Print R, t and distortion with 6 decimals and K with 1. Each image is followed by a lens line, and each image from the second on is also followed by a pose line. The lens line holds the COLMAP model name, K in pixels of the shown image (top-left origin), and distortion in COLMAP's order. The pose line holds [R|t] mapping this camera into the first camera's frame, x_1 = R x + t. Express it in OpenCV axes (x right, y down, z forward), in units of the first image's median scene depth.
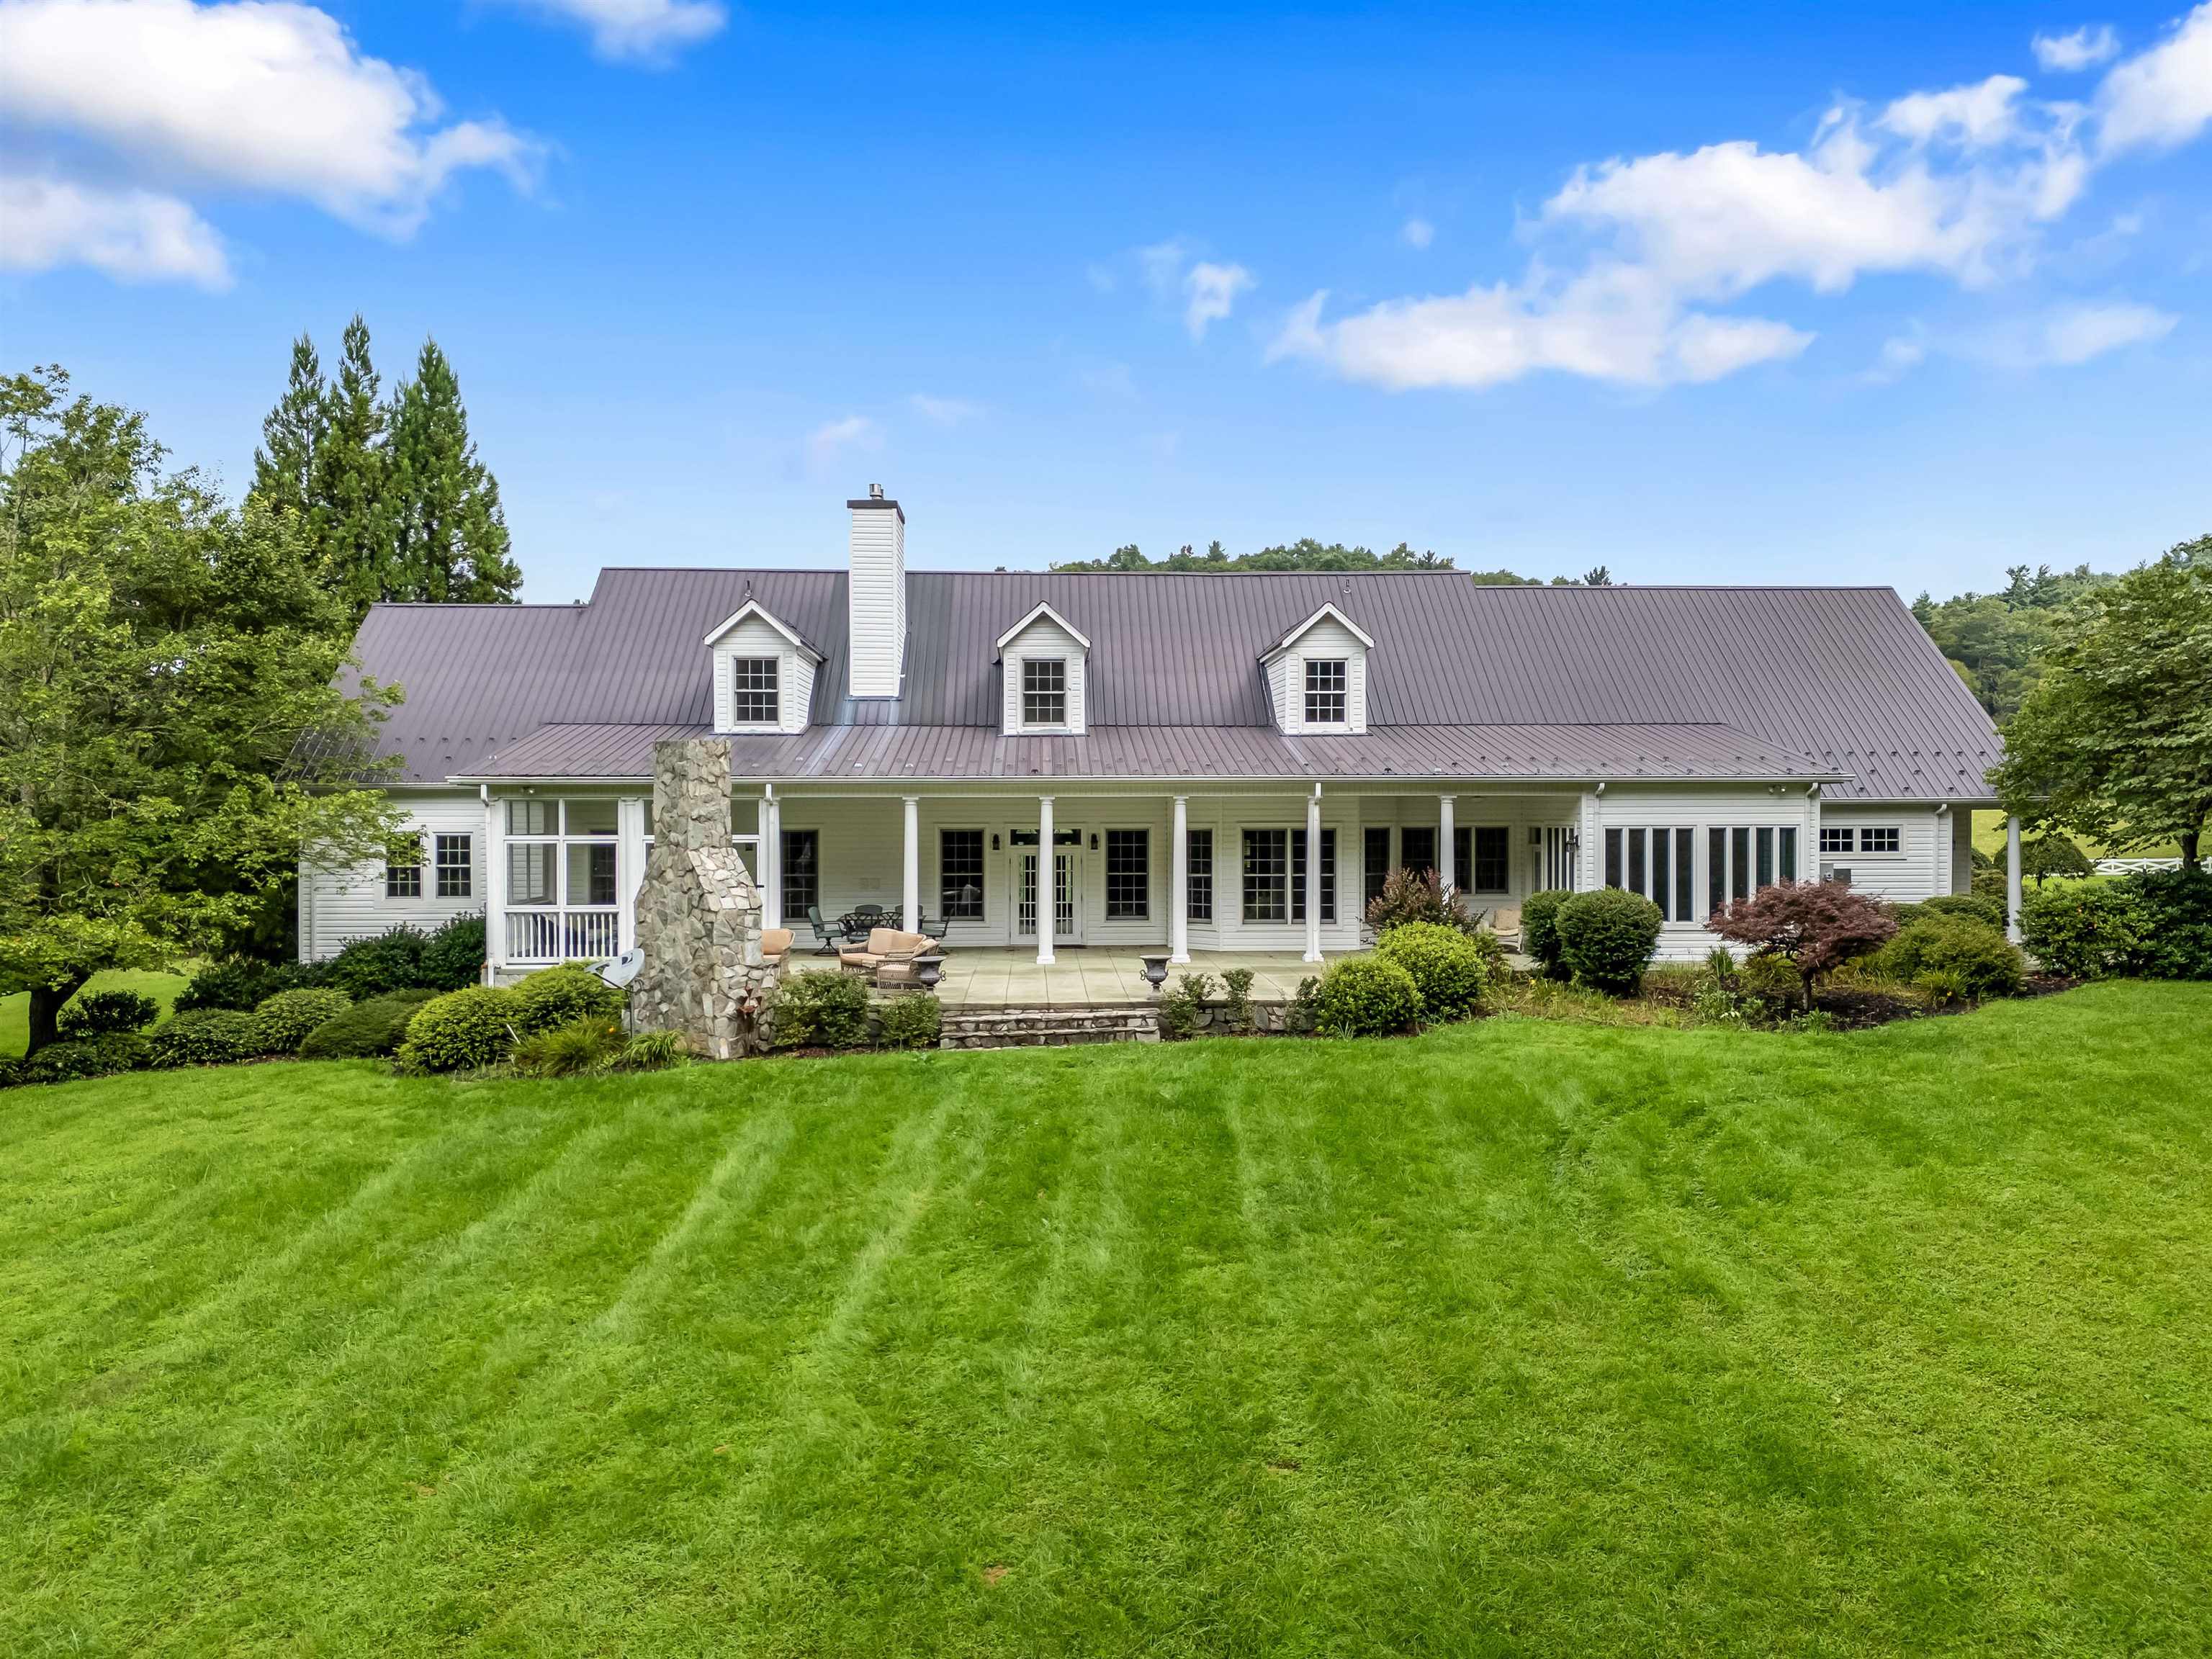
lens RADIAL K [[1629.4, 0, 1098.7], [0, 1629.4, 820.7], [0, 0, 1]] dist [0.092753, -0.107271]
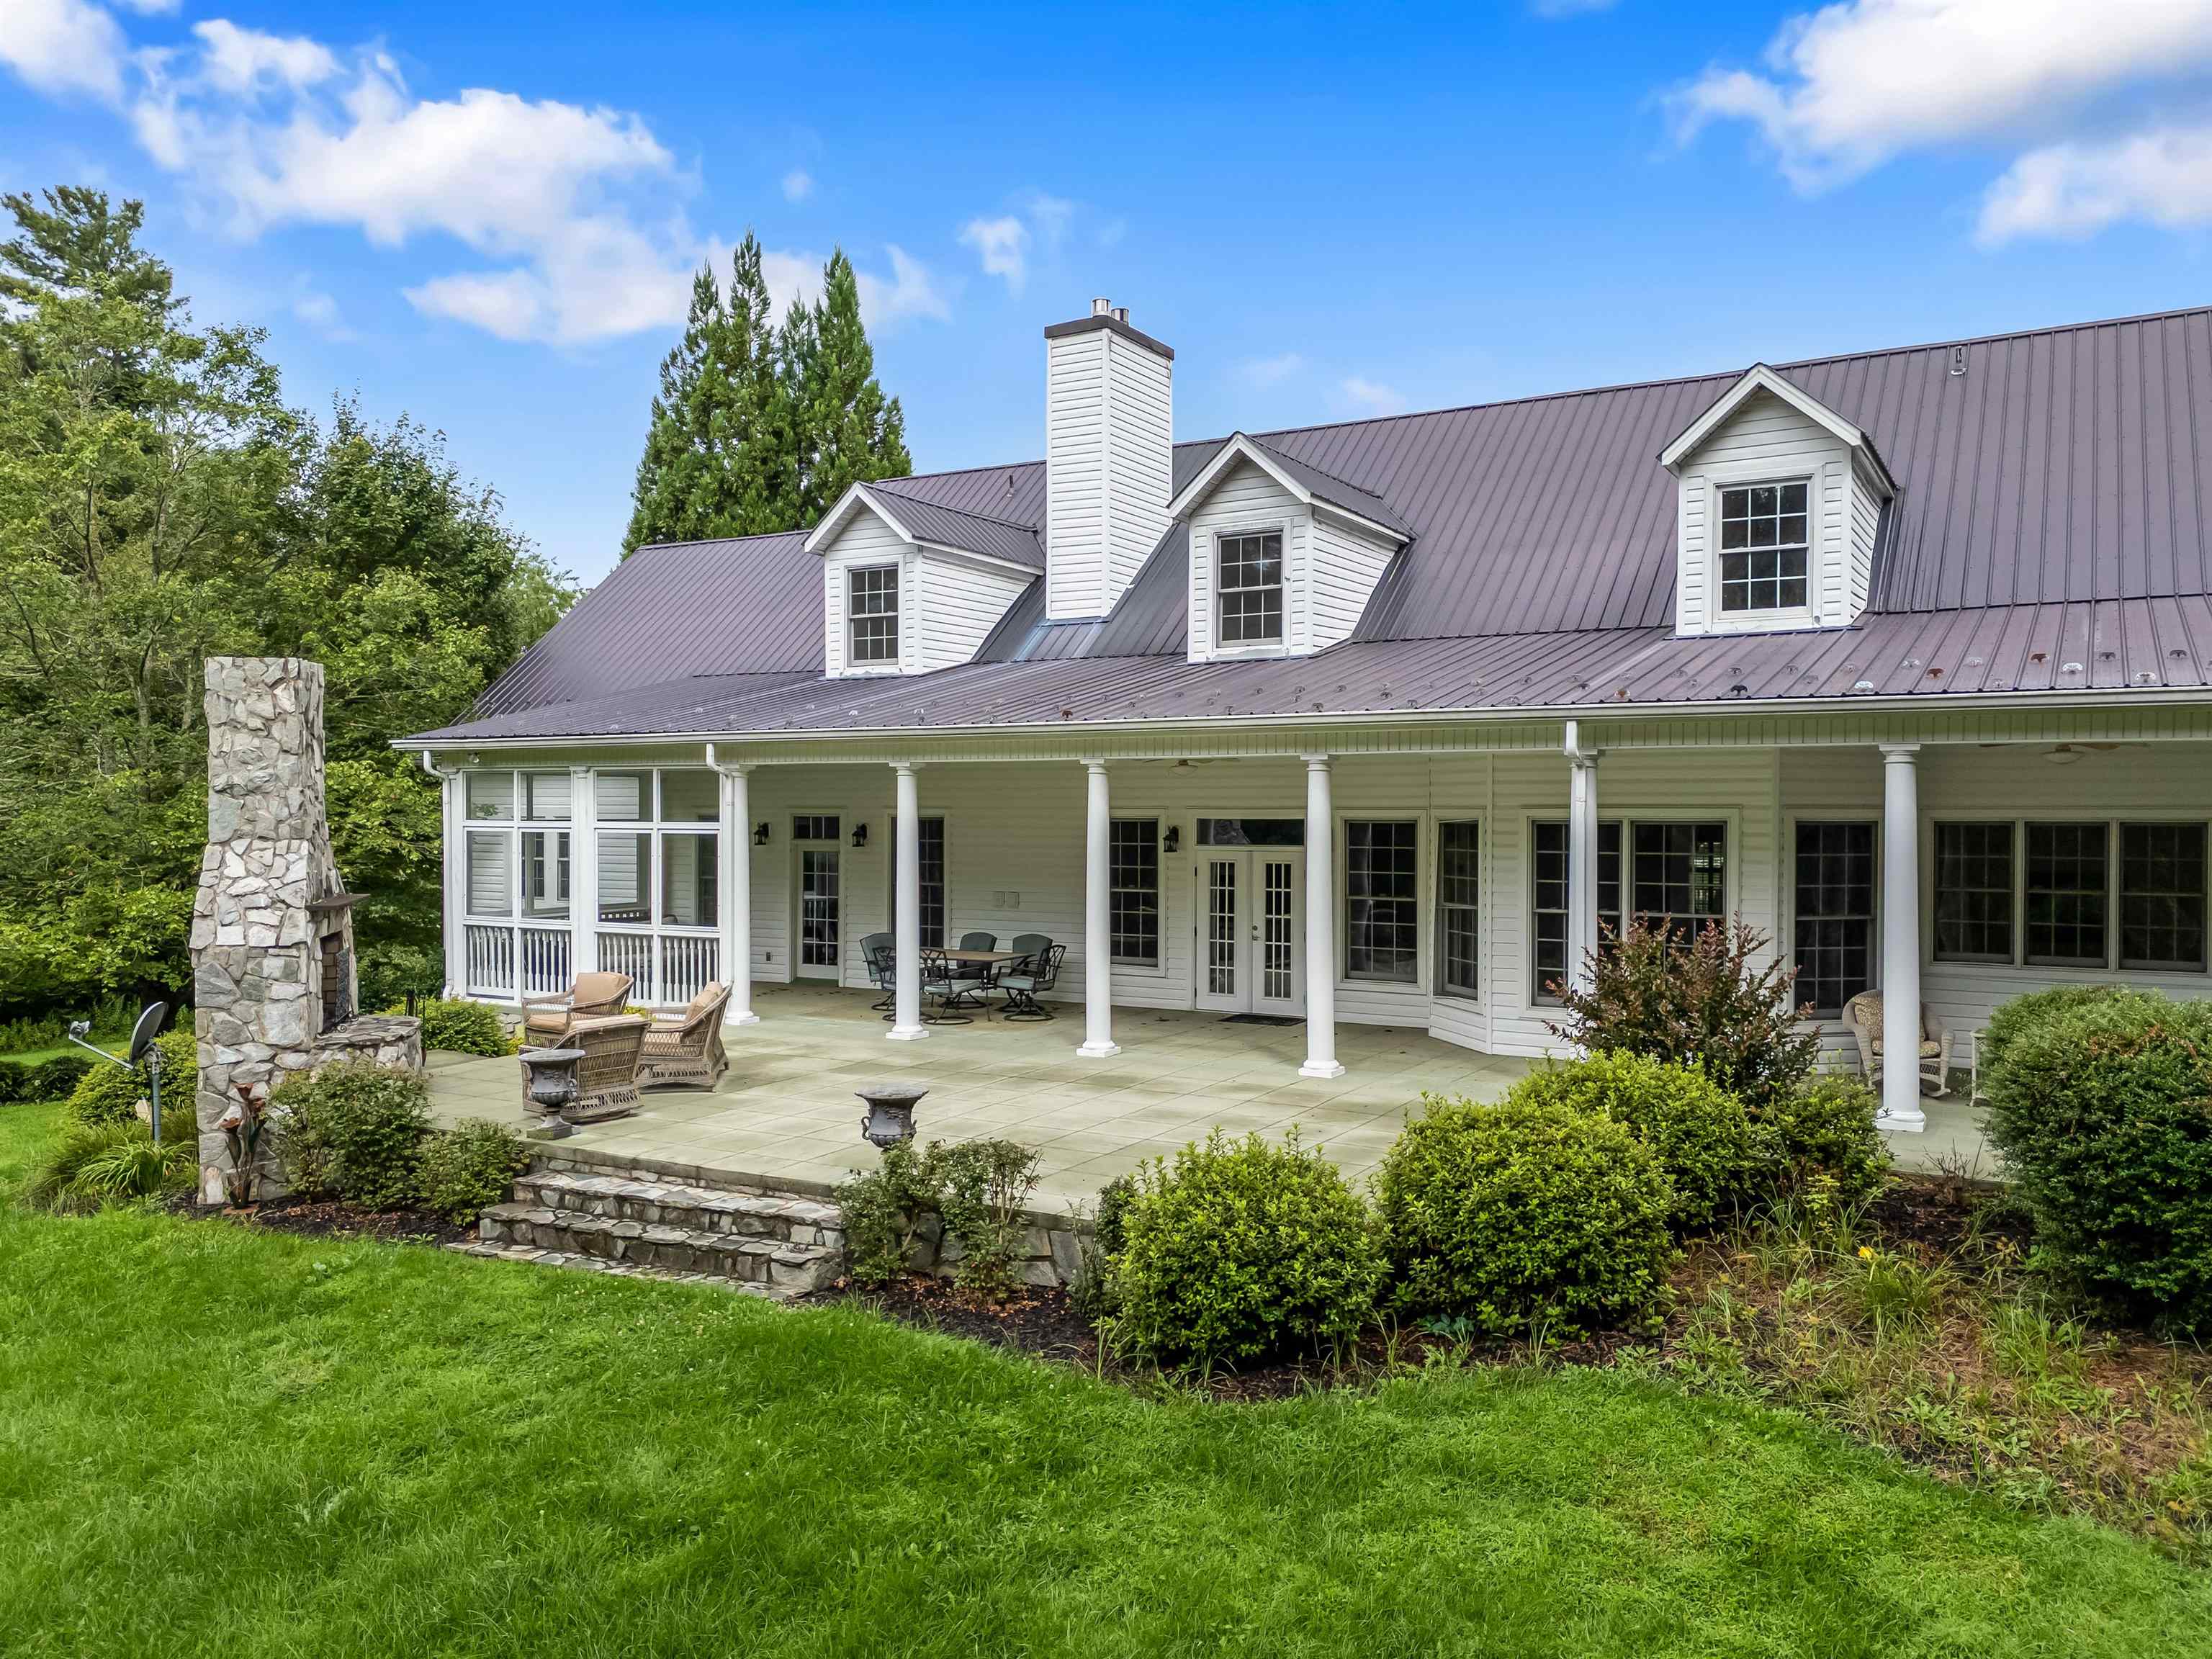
lens RADIAL K [[1629.4, 0, 1098.7], [0, 1629.4, 820.7], [0, 0, 1]] dist [0.092753, -0.107271]
pose [[0.842280, 0.007799, -0.538984, 0.305016], [-0.006123, 0.999969, 0.004902, 0.004334], [0.539006, -0.000829, 0.842302, 0.588061]]
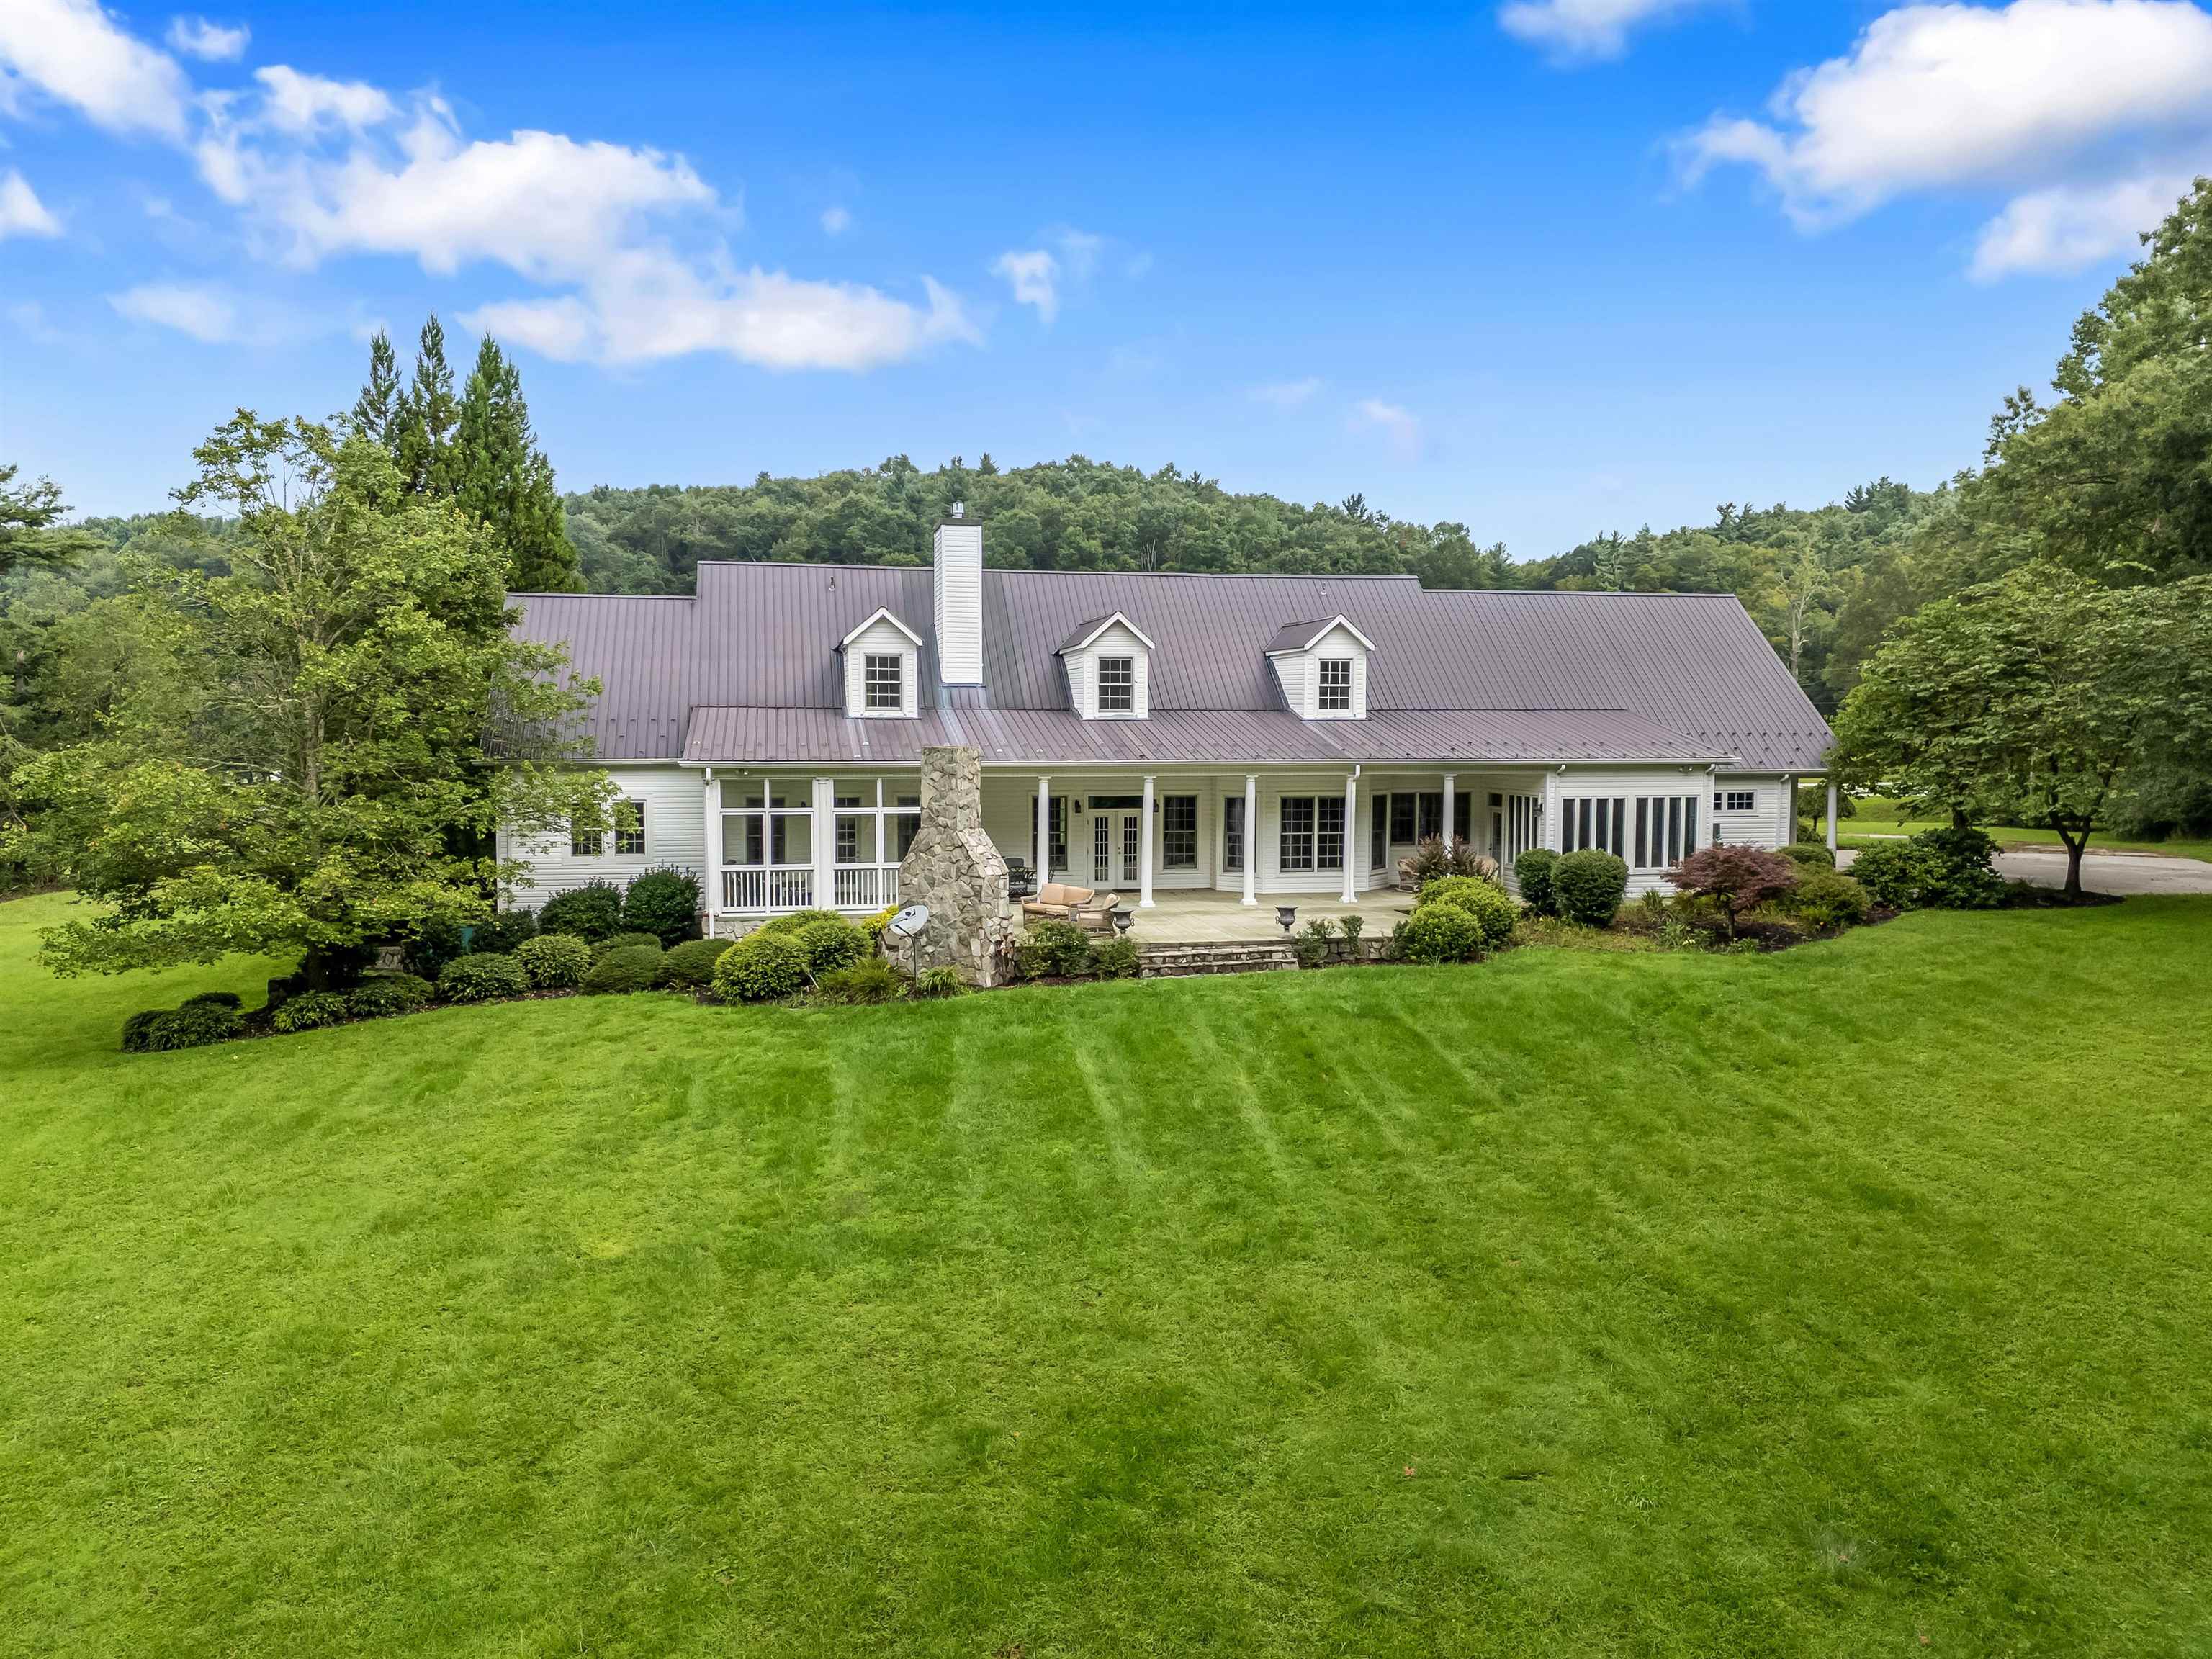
lens RADIAL K [[1639.8, 0, 1103.6], [0, 1639.8, 818.6], [0, 0, 1]] dist [0.109797, -0.160101]
pose [[0.987287, -0.004762, 0.158877, -0.301406], [-0.003940, 0.998511, 0.054414, -0.056542], [-0.158899, -0.054348, 0.985798, -0.282614]]
